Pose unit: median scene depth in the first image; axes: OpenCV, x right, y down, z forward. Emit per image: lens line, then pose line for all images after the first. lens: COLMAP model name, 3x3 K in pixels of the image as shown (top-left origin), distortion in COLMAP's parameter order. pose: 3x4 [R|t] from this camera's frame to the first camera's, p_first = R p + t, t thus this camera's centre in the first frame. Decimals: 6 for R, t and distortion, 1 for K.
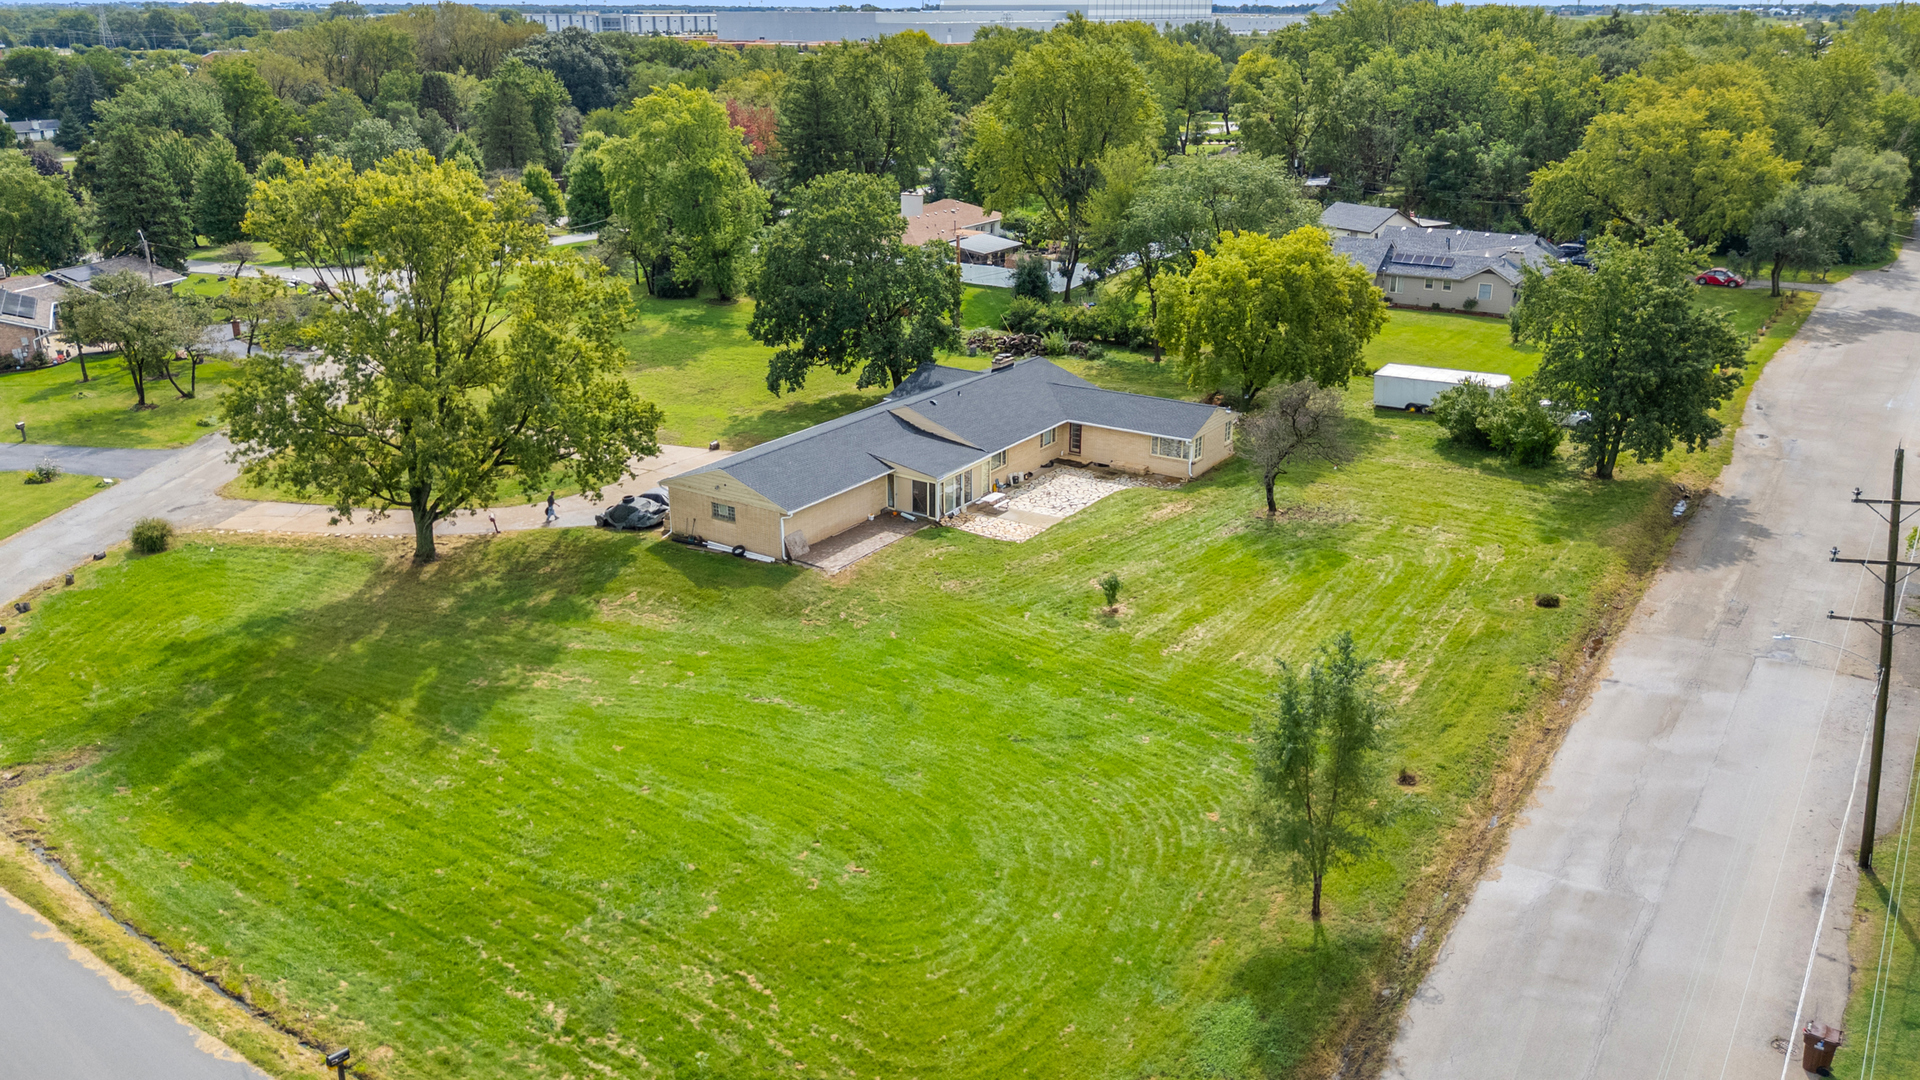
lens RADIAL K [[1402.2, 0, 960.0], [0, 1402.2, 540.0], [0, 0, 1]] dist [0.047252, -0.005904]
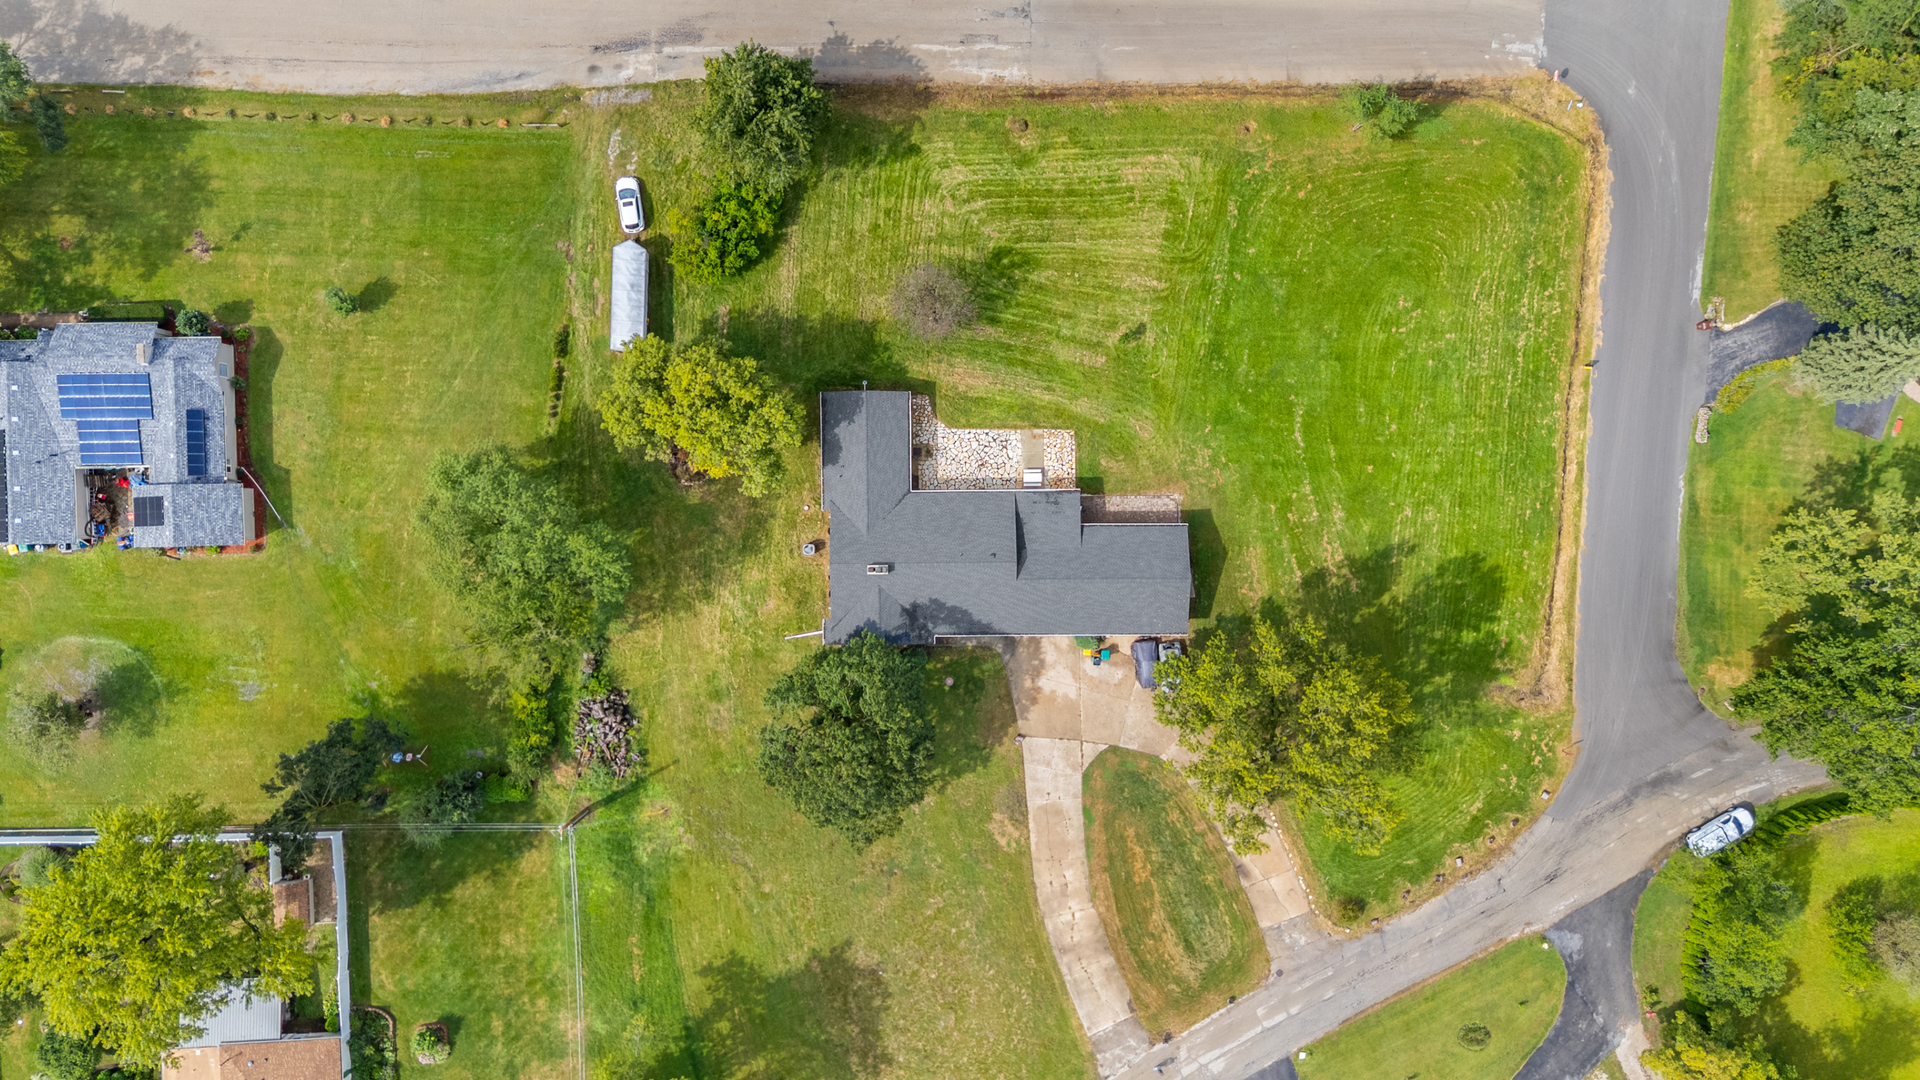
lens RADIAL K [[1402.2, 0, 960.0], [0, 1402.2, 540.0], [0, 0, 1]] dist [0.047252, -0.005904]
pose [[-0.569066, -0.822005, -0.021717, 0.056846], [0.260523, -0.205282, 0.943391, -1.833424], [-0.779930, 0.531194, 0.330970, 0.750742]]
